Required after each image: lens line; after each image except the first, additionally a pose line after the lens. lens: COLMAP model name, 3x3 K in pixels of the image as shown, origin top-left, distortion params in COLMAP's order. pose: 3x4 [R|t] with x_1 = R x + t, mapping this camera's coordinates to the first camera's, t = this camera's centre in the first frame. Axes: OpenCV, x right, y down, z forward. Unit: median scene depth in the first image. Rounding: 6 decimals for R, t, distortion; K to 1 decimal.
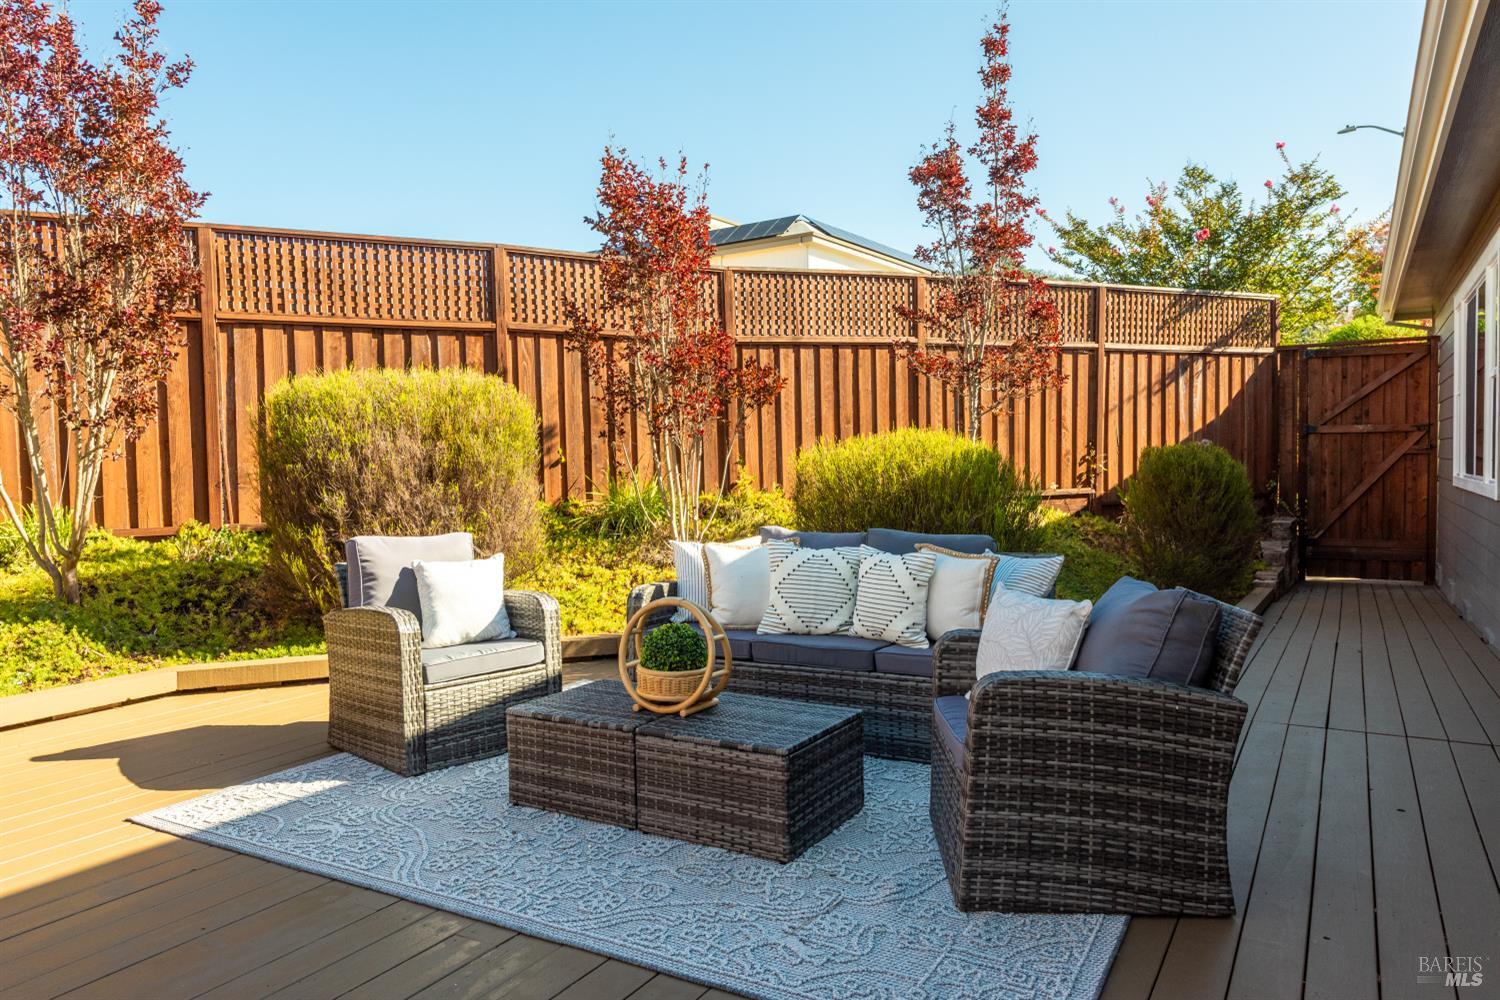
lens RADIAL K [[1010.5, 0, 749.2], [0, 1010.5, 503.7], [0, 0, 1]] dist [0.017103, -0.006743]
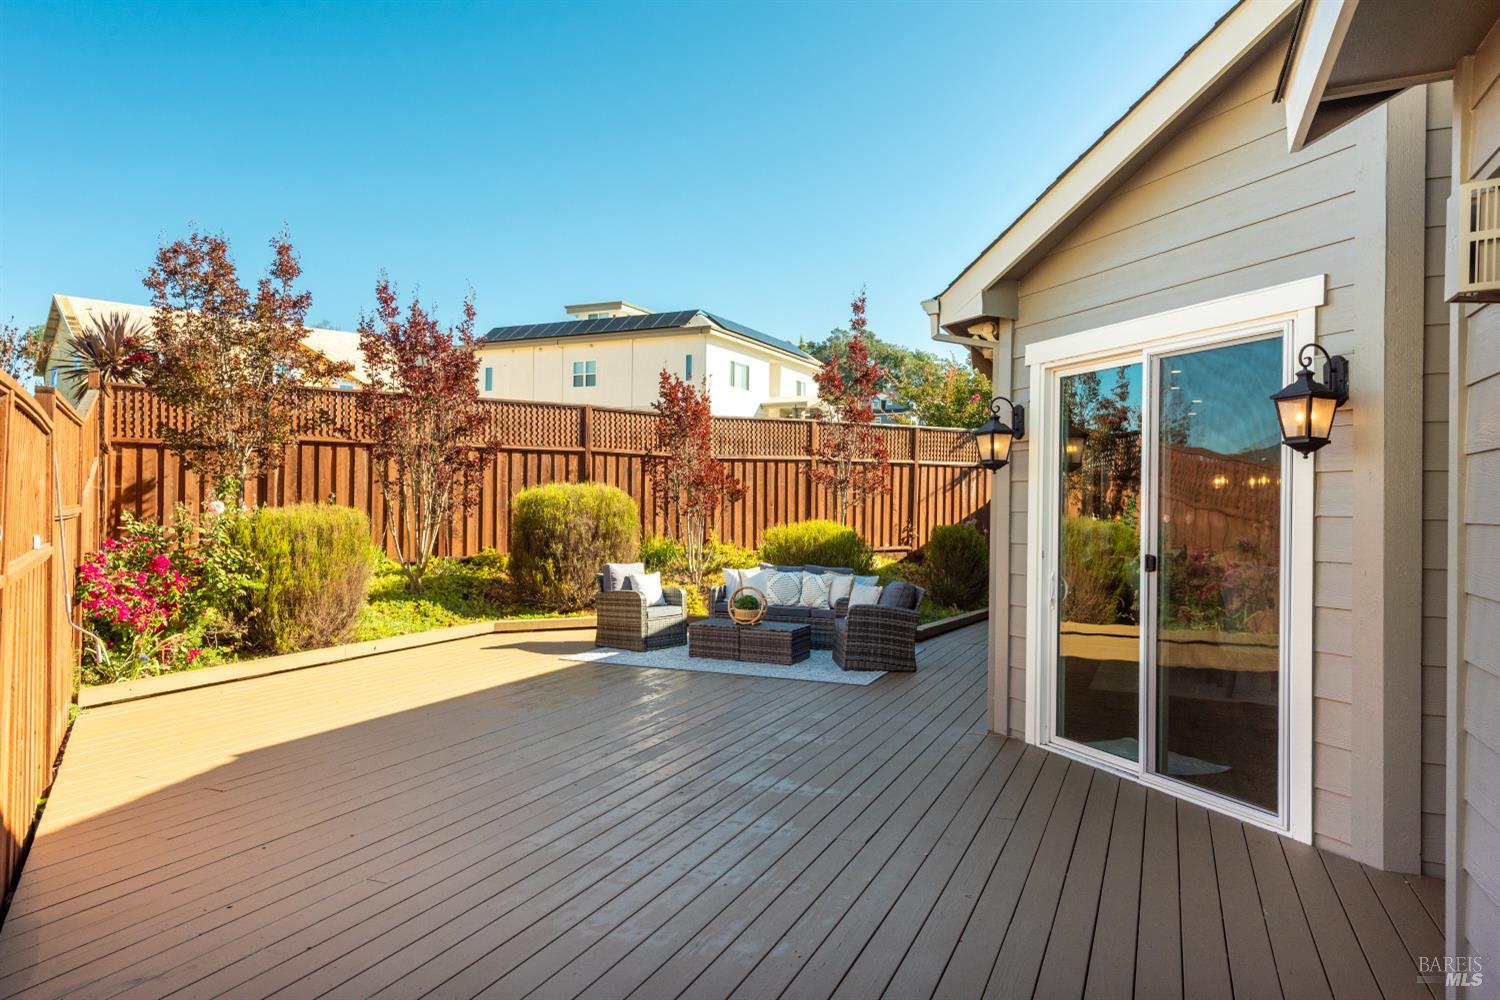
lens RADIAL K [[1010.5, 0, 748.0], [0, 1010.5, 503.6], [0, 0, 1]] dist [0.017103, -0.006743]
pose [[0.990425, 0.029780, 0.134799, -0.235714], [-0.024053, 0.998746, -0.043918, -0.008674], [-0.135937, 0.040256, 0.989899, -0.947994]]
